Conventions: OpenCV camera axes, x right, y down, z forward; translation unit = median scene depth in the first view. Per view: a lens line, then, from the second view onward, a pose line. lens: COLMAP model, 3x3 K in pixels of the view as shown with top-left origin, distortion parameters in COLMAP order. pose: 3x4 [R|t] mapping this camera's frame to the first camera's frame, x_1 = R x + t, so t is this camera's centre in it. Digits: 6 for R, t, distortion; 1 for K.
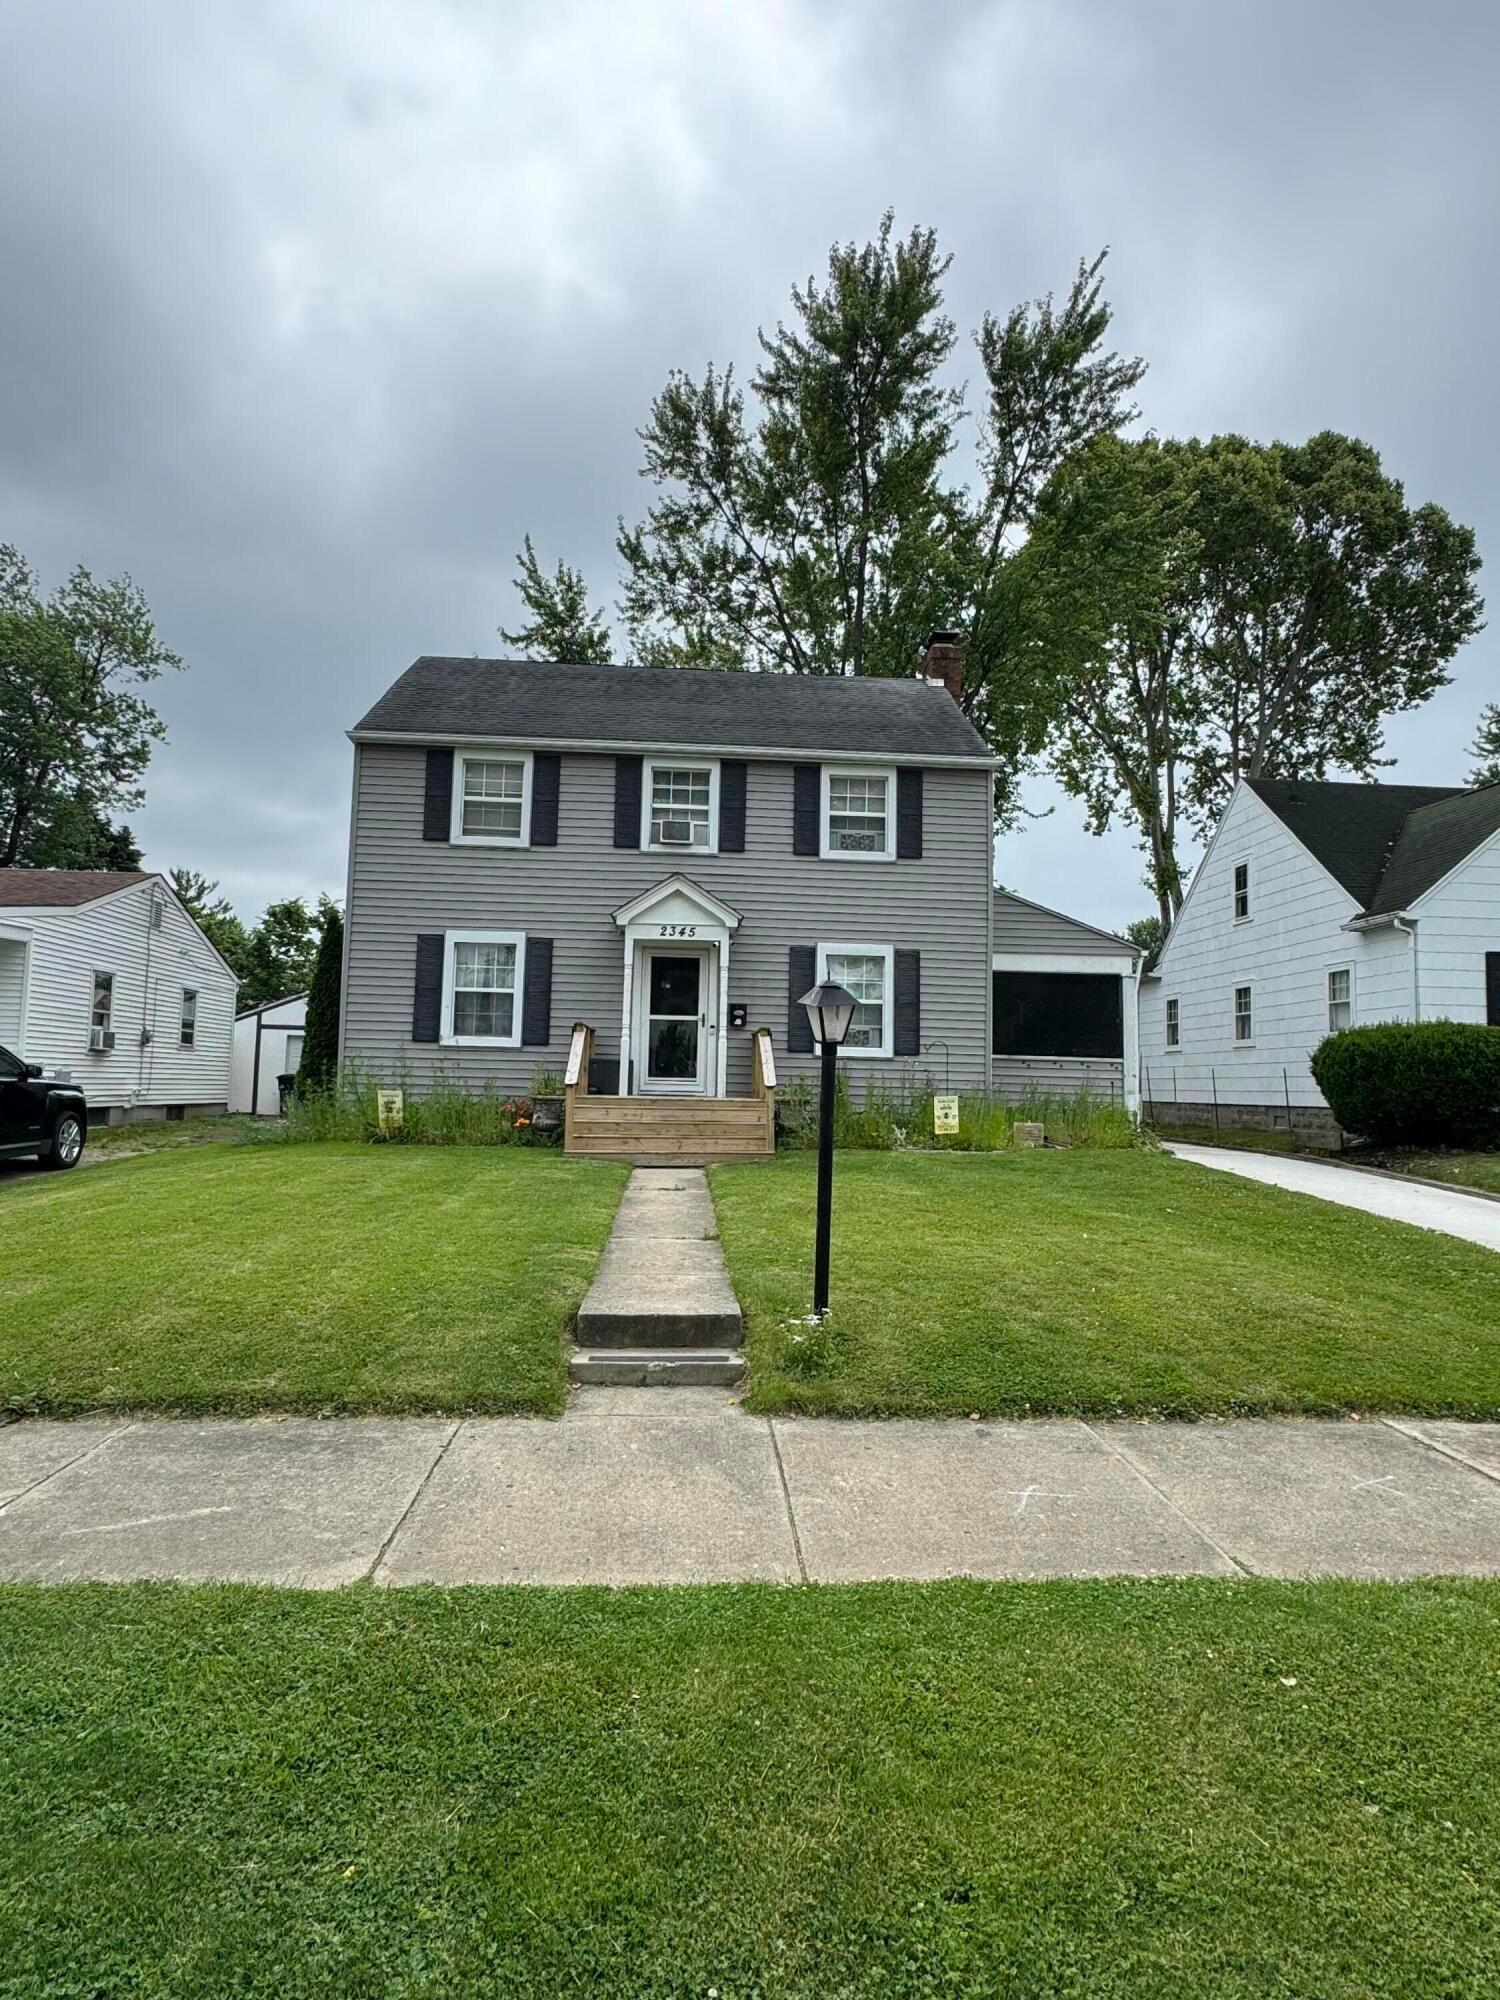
lens RADIAL K [[1103.0, 0, 764.6], [0, 1103.0, 990.6], [0, 0, 1]] dist [0.016896, 0.002466]
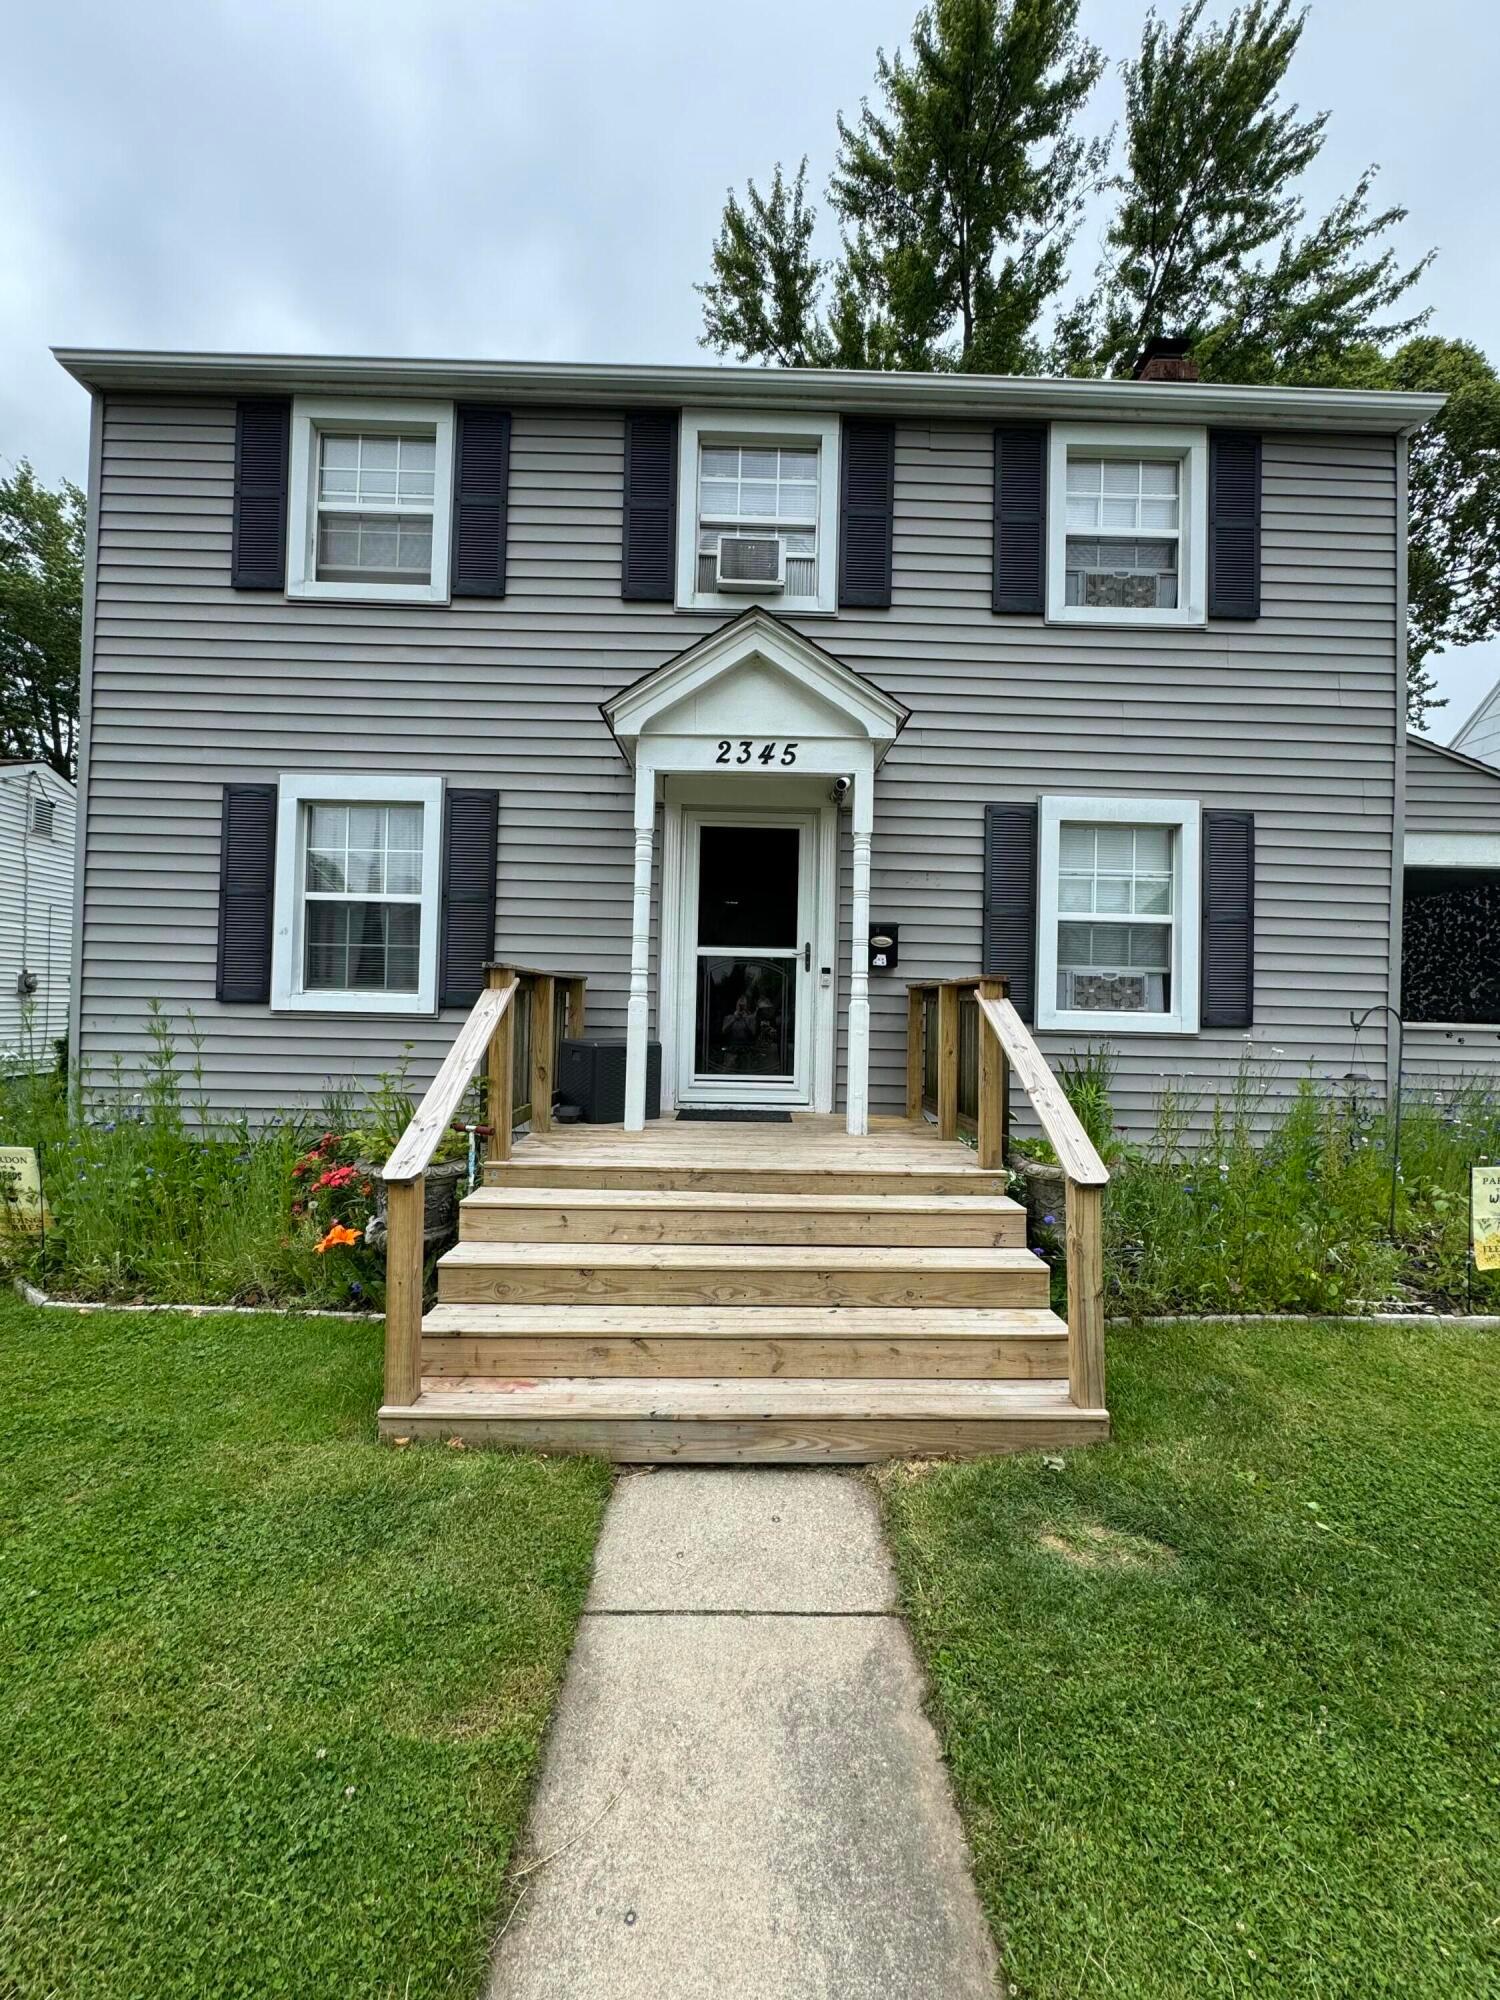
lens RADIAL K [[796.3, 0, 749.7], [0, 796.3, 997.9], [0, 0, 1]] dist [-0.005945, 0.001406]
pose [[0.997933, -0.000116, -0.064266, -0.057283], [0.004901, 0.997224, 0.074305, 0.018096], [0.064079, -0.074466, 0.995163, 0.637090]]
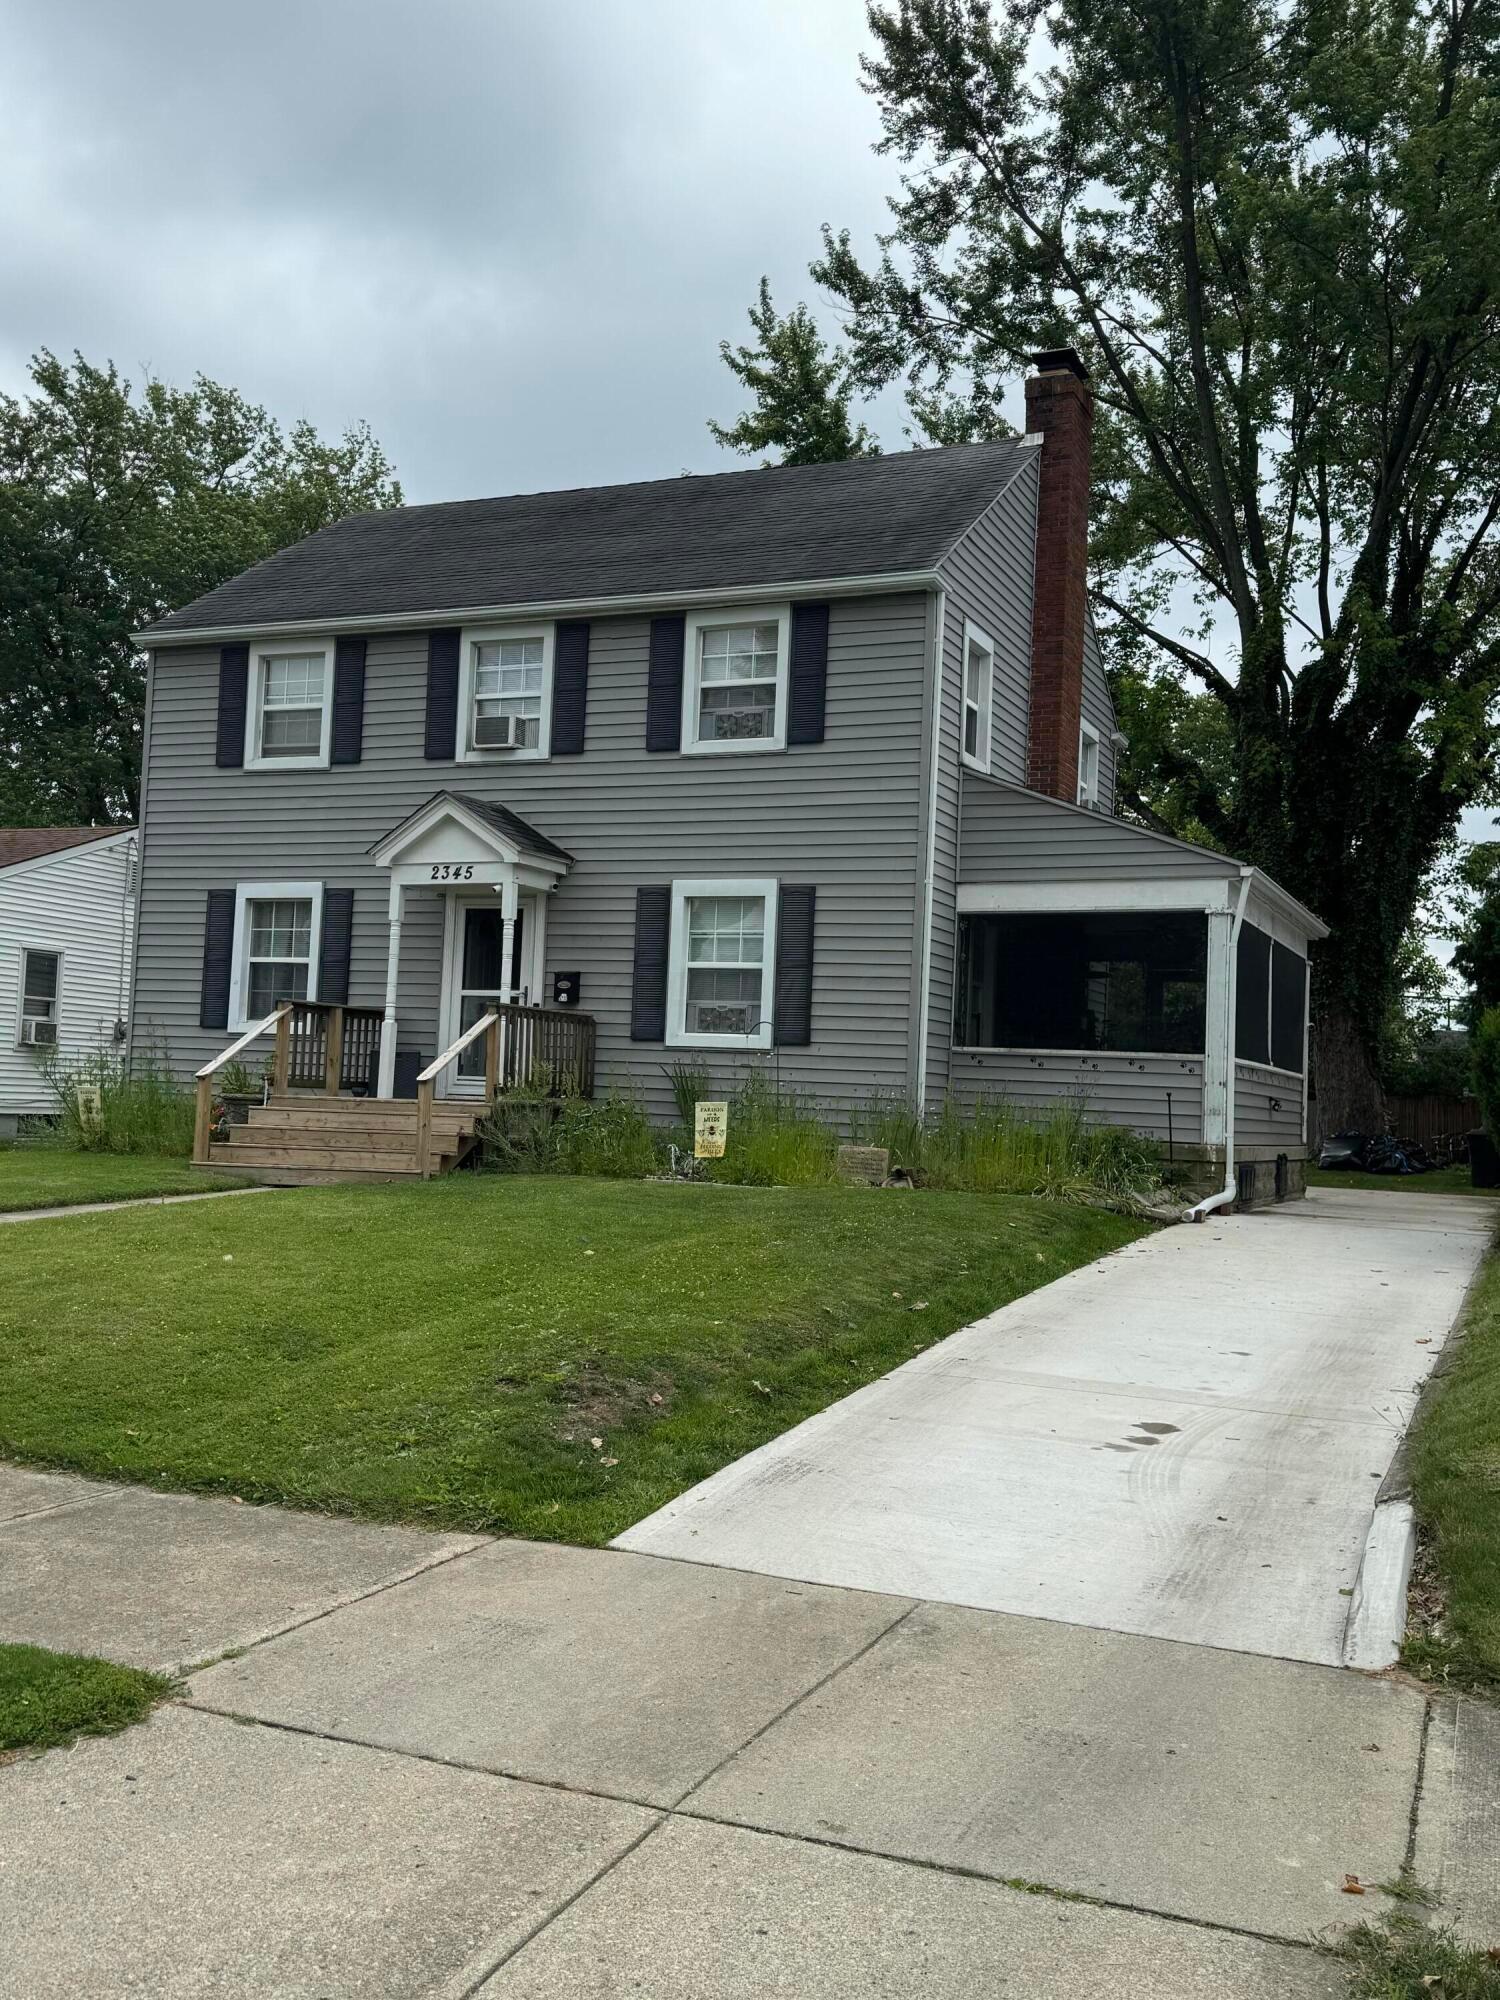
lens RADIAL K [[1837.7, 0, 806.6], [0, 1837.7, 1018.7], [0, 0, 1]] dist [0.053993, 0.000000]
pose [[0.890778, -0.008296, -0.454364, 0.630443], [0.019716, 0.999597, 0.020401, 0.020367], [0.454012, -0.027131, 0.890583, 0.029841]]
